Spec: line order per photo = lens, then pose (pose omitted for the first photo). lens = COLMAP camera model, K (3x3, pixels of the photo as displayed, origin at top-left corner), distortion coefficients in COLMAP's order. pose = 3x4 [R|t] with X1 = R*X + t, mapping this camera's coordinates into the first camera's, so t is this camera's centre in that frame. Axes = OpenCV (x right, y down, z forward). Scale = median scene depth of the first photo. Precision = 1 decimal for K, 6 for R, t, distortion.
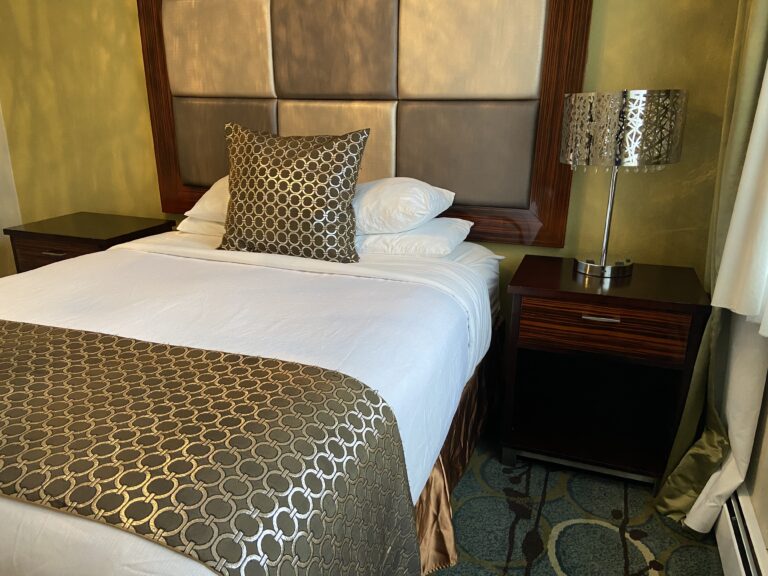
lens RADIAL K [[581.2, 0, 379.0], [0, 581.2, 296.8], [0, 0, 1]] dist [0.090571, -0.000627]
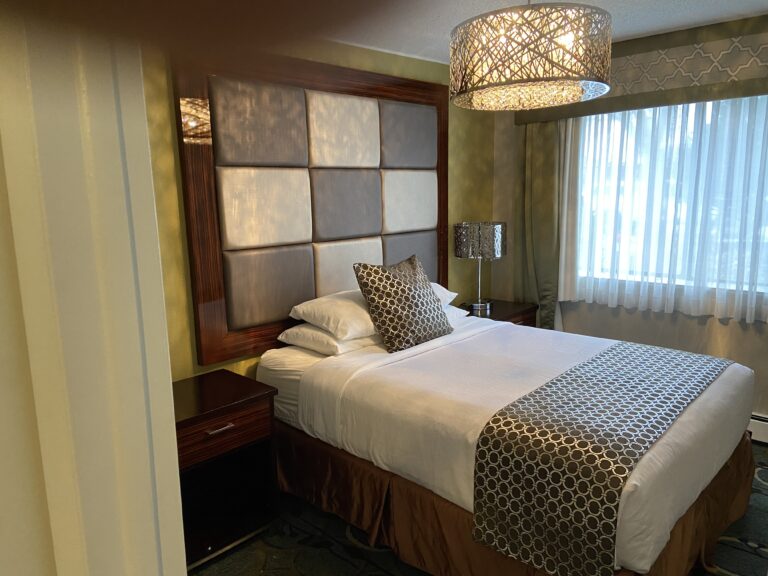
lens RADIAL K [[581.2, 0, 379.0], [0, 581.2, 296.8], [0, 0, 1]] dist [0.090571, -0.000627]
pose [[0.396346, -0.194095, 0.897350, -1.294247], [0.293672, 0.952849, 0.076388, -0.277974], [-0.869866, 0.233251, 0.434658, 0.342161]]
